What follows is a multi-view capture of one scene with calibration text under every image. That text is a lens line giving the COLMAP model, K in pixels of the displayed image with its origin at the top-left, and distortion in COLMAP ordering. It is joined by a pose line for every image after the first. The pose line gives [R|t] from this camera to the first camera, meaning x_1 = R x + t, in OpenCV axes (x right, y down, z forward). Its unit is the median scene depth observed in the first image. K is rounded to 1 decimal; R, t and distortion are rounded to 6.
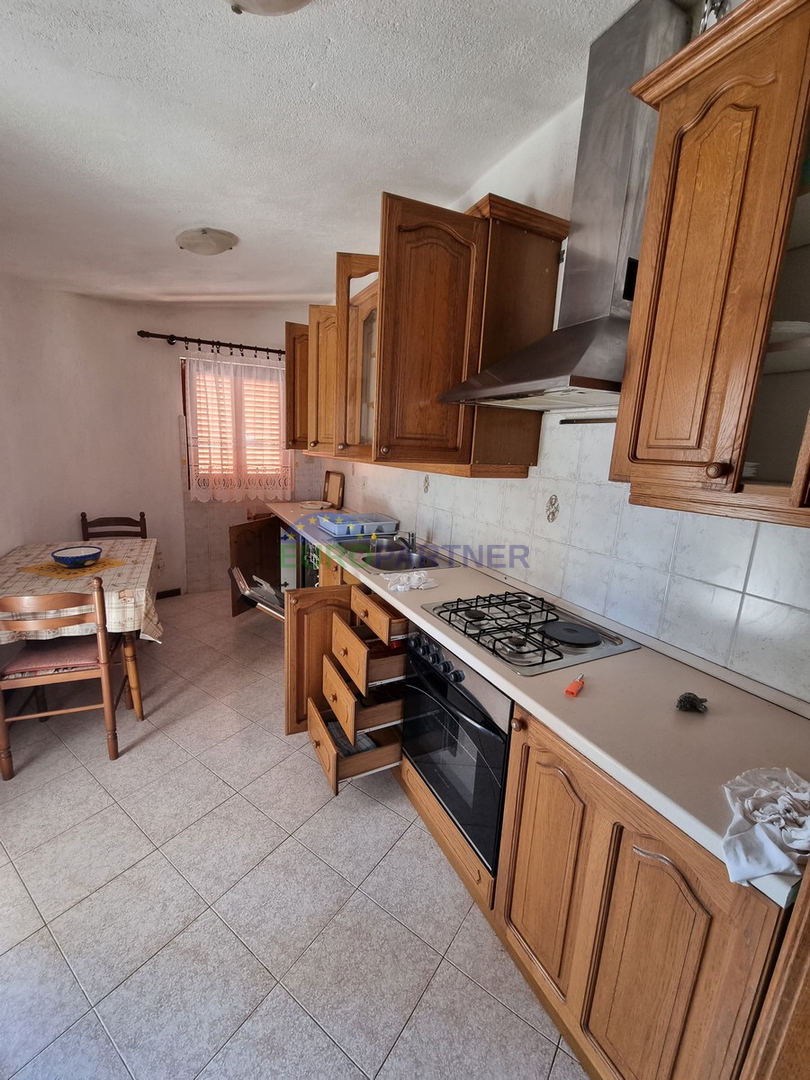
lens RADIAL K [[441.0, 0, 401.5], [0, 441.0, 539.6], [0, 0, 1]] dist [0.000462, -0.001544]
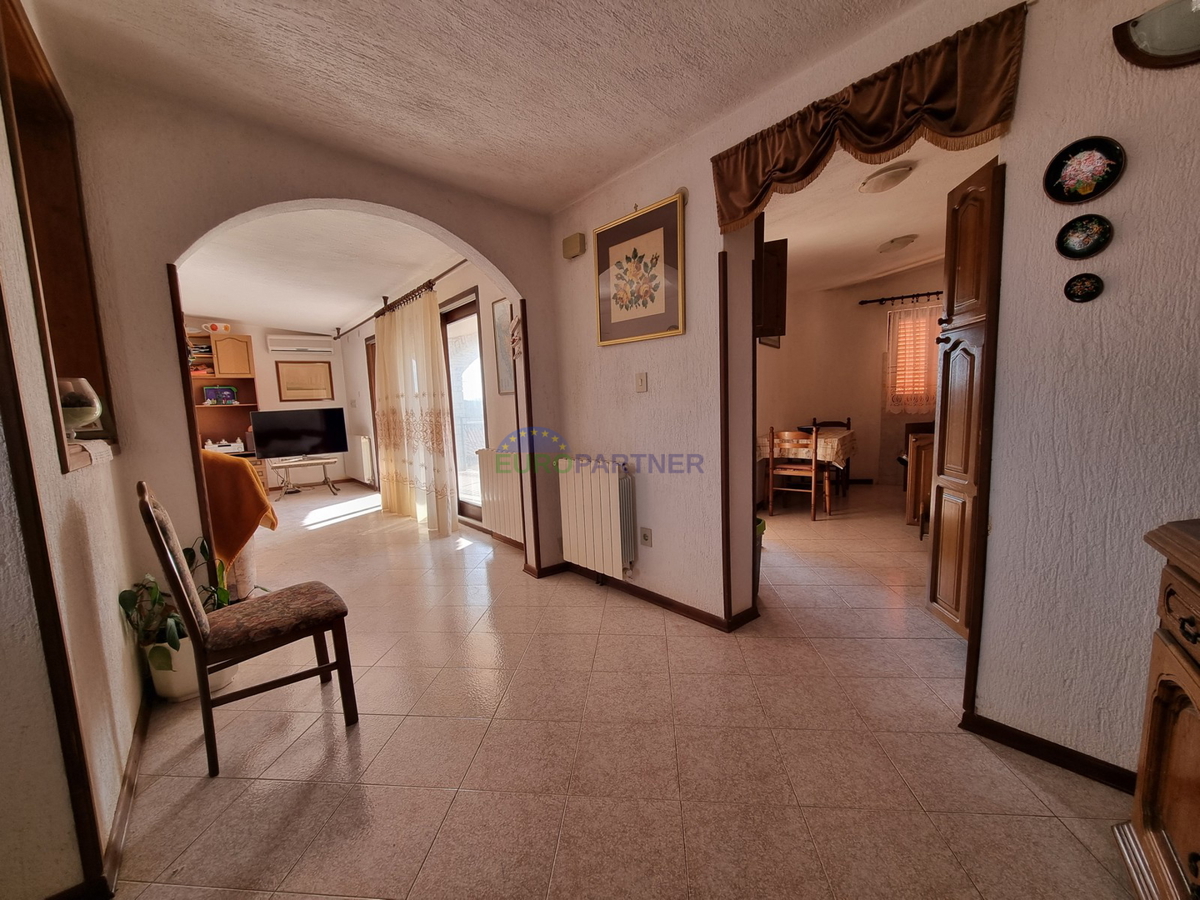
lens RADIAL K [[490.0, 0, 596.6], [0, 490.0, 454.9], [0, 0, 1]] dist [0.000462, -0.001544]
pose [[0.494672, 0.028222, -0.868621, 0.600854], [-0.125142, 0.991370, -0.039058, 0.316792], [0.860022, 0.128022, 0.493935, -0.751582]]
